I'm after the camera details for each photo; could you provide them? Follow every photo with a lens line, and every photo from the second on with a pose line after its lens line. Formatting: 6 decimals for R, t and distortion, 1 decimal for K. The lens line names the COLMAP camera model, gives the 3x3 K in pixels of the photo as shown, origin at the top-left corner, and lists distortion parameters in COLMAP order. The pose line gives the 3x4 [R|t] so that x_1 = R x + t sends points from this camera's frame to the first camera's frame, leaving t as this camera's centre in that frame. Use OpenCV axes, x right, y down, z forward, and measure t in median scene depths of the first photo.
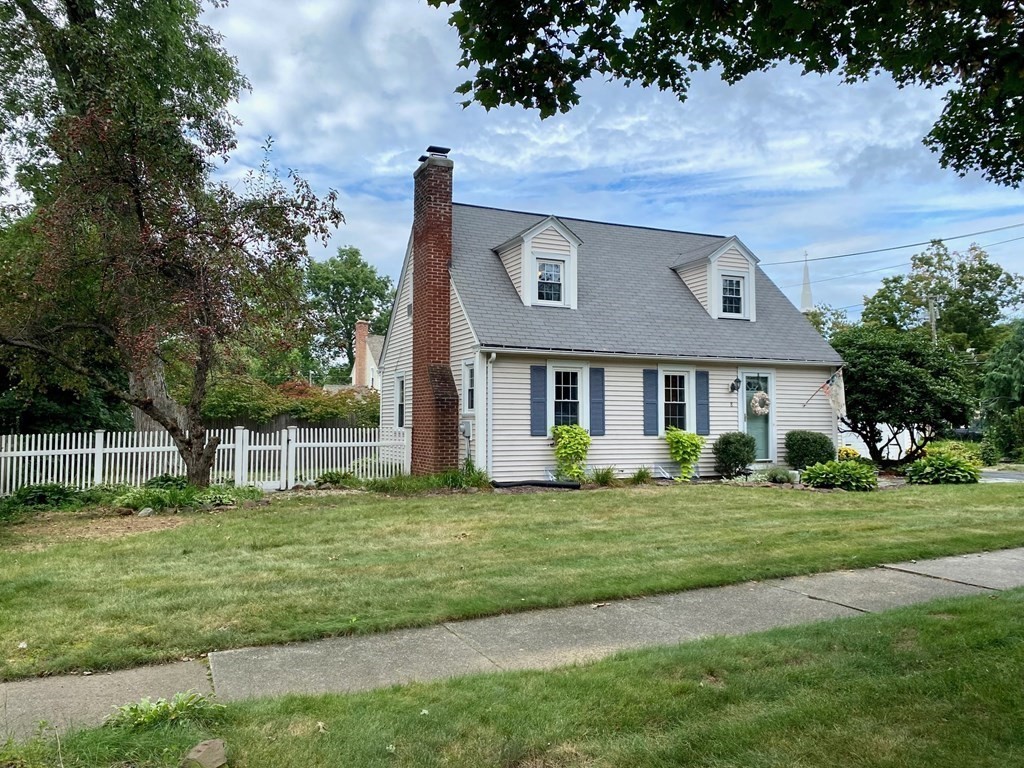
lens RADIAL K [[778.6, 0, 512.1], [0, 778.6, 363.9], [0, 0, 1]] dist [0.007253, 0.000814]
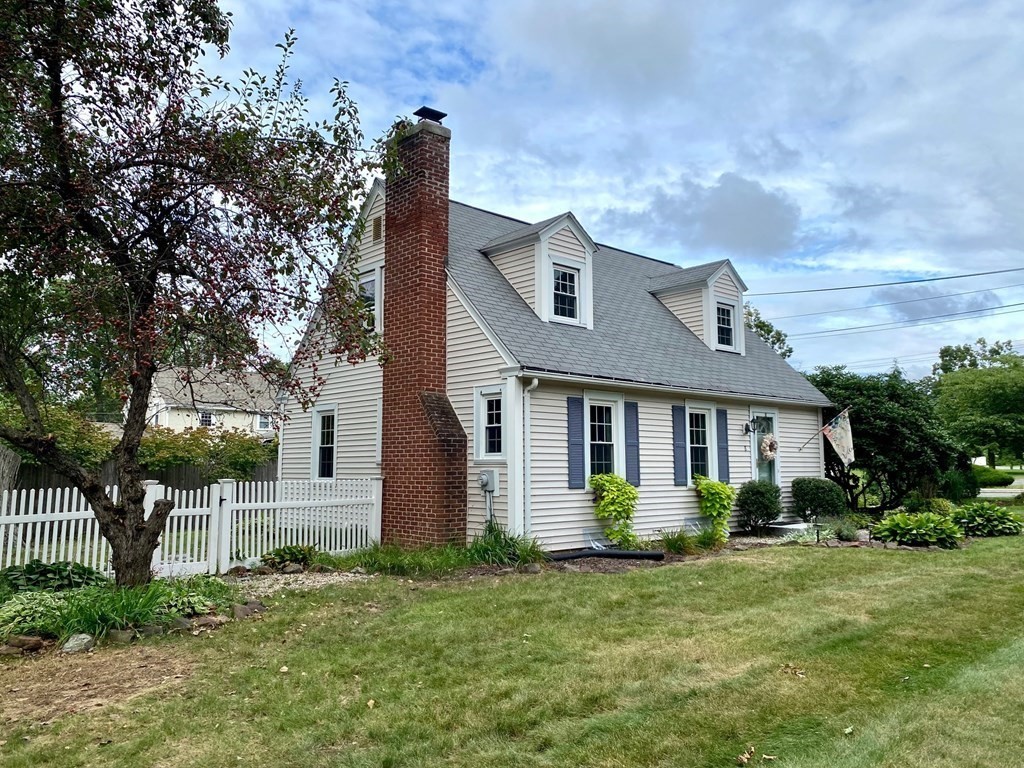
lens RADIAL K [[778.6, 0, 512.1], [0, 778.6, 363.9], [0, 0, 1]] dist [0.007253, 0.000814]
pose [[0.949283, 0.036604, 0.312286, -0.254487], [-0.019322, 0.998115, -0.058256, 0.014480], [-0.313830, 0.049268, 0.948200, 0.265395]]
